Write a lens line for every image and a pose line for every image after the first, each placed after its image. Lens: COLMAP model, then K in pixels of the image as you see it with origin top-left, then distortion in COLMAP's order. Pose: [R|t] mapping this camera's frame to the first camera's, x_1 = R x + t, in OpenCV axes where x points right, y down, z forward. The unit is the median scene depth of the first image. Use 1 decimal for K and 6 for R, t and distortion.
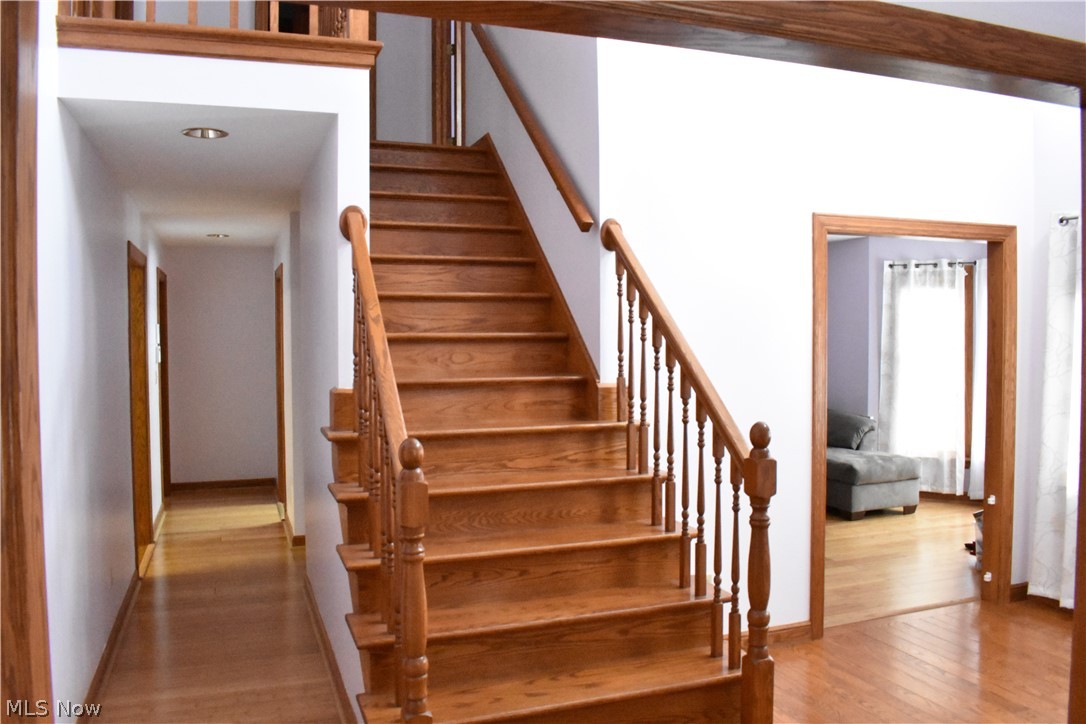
lens RADIAL K [[862.9, 0, 545.1], [0, 862.9, 360.0], [0, 0, 1]] dist [-0.084118, 0.000194]
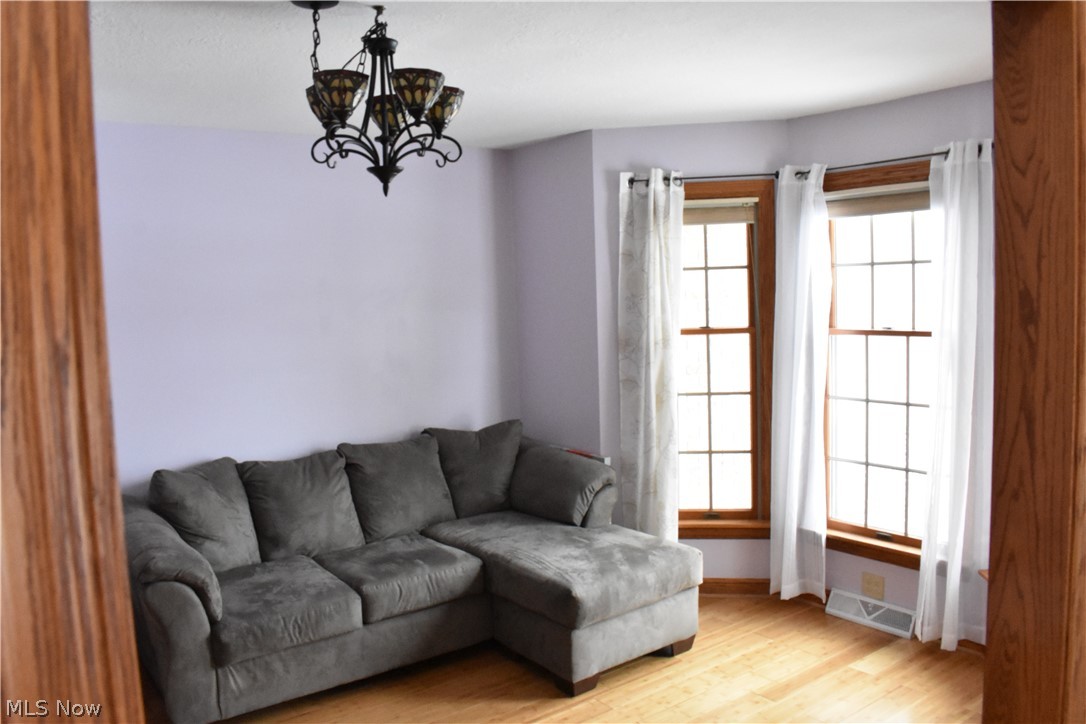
lens RADIAL K [[862.9, 0, 545.1], [0, 862.9, 360.0], [0, 0, 1]] dist [-0.084118, 0.000194]
pose [[0.956118, -0.050002, 0.288684, 0.193006], [0.035458, 0.997835, 0.055397, -0.029662], [-0.290828, -0.042730, 0.955821, 0.495380]]
